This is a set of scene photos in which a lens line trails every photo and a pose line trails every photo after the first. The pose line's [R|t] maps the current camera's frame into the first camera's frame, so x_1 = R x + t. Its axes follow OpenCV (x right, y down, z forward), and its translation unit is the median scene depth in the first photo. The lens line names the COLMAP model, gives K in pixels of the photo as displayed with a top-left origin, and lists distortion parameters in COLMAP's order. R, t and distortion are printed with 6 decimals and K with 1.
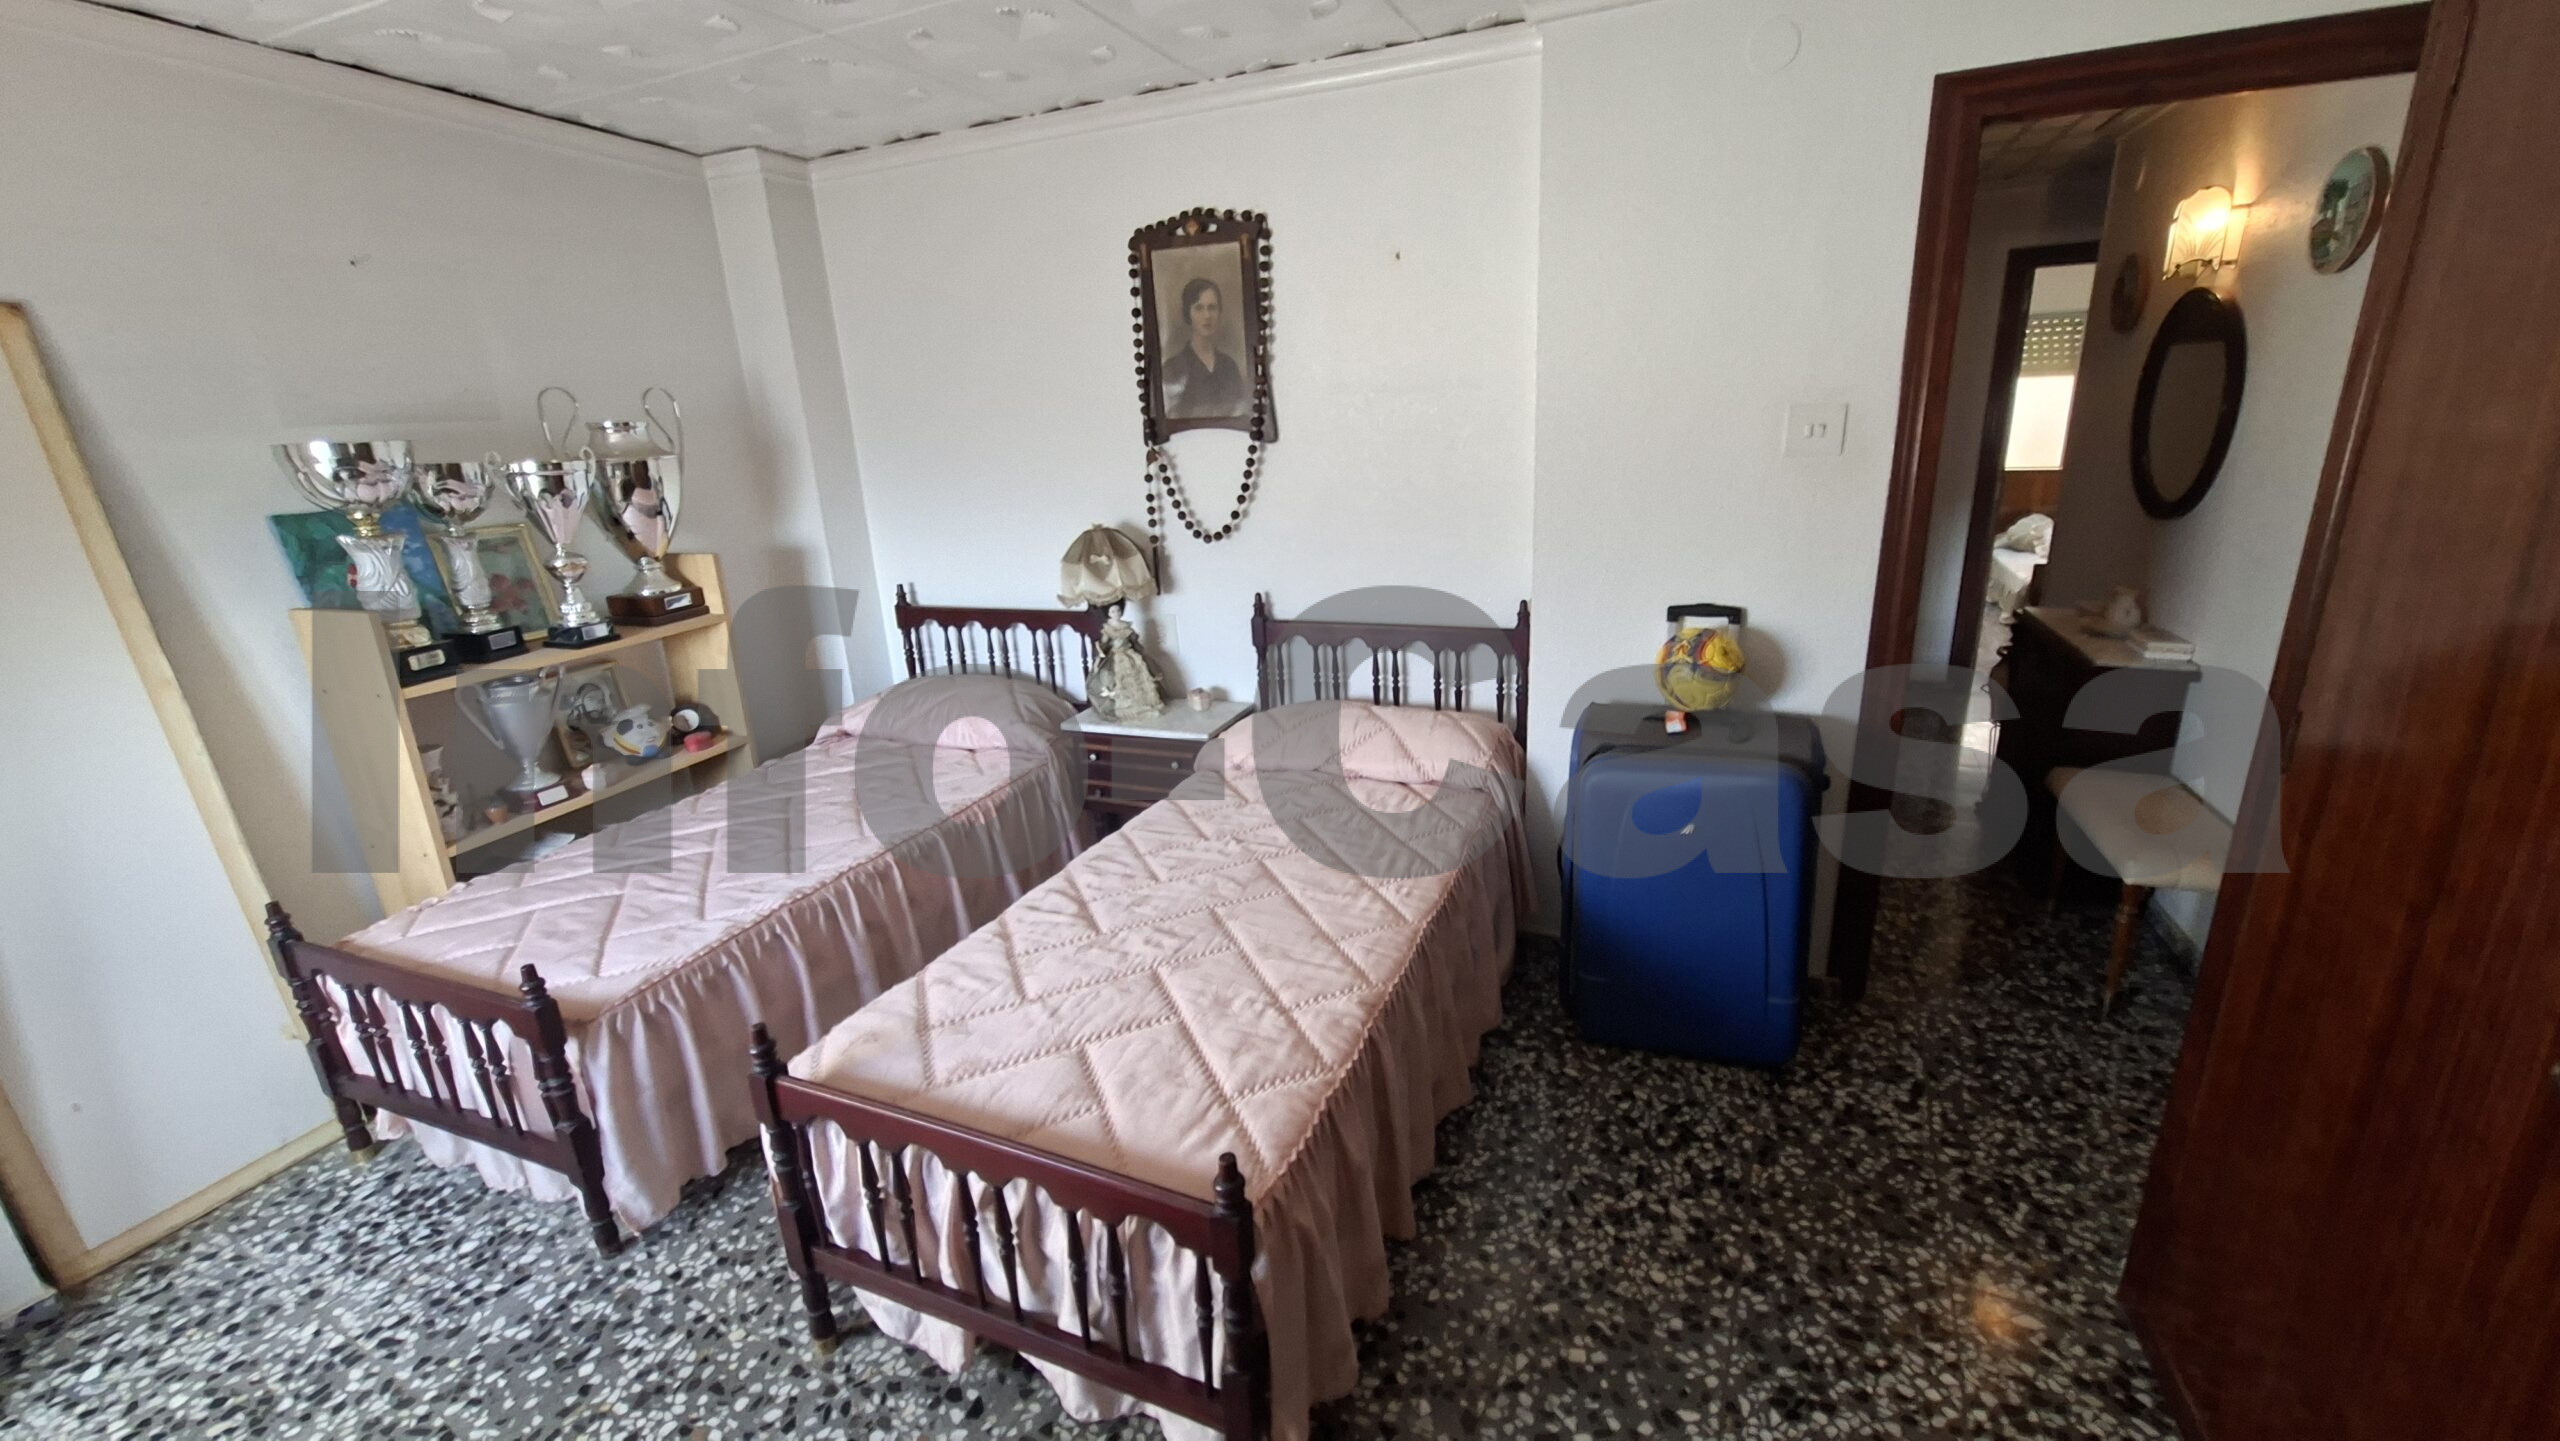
lens RADIAL K [[1011.7, 0, 1300.7], [0, 1011.7, 710.0], [0, 0, 1]] dist [-0.006398, 0.002898]
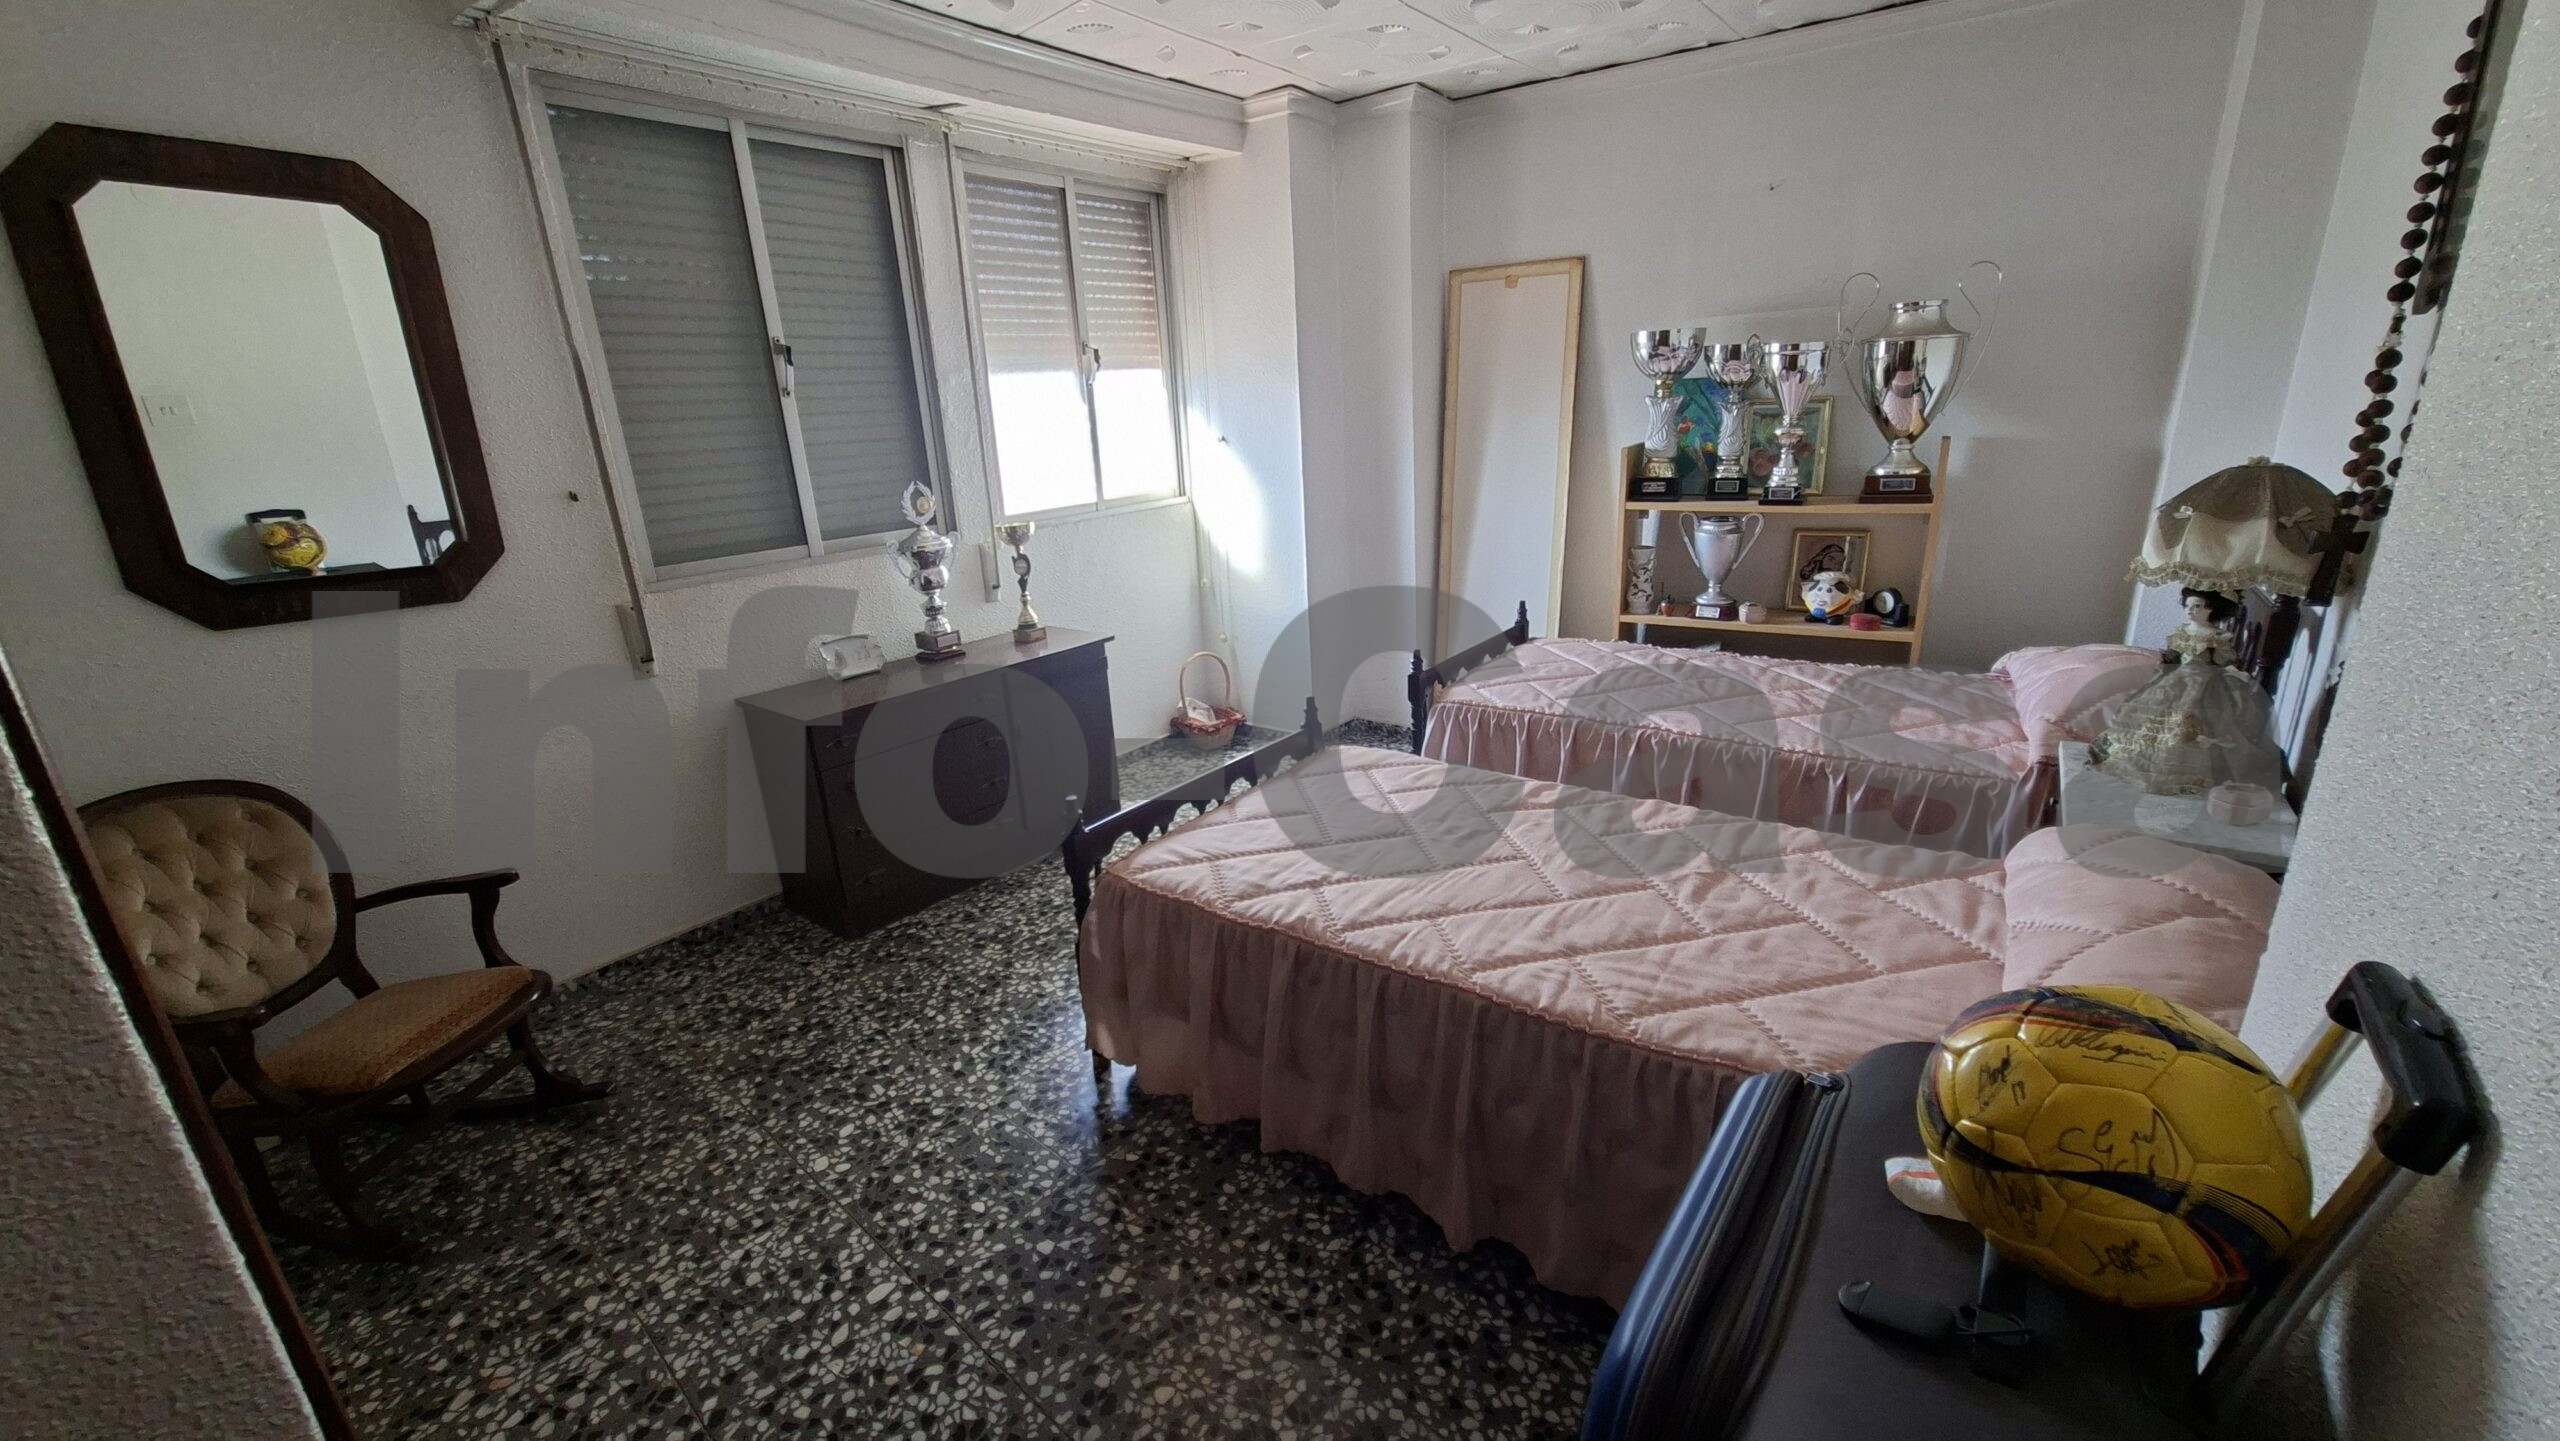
lens RADIAL K [[1011.7, 0, 1302.5], [0, 1011.7, 723.9], [0, 0, 1]] dist [-0.006398, 0.002898]
pose [[-0.235346, 0.348764, -0.907180, 0.884453], [-0.216833, 0.891031, 0.398808, -0.279423], [0.947415, 0.290564, -0.134078, 1.059593]]
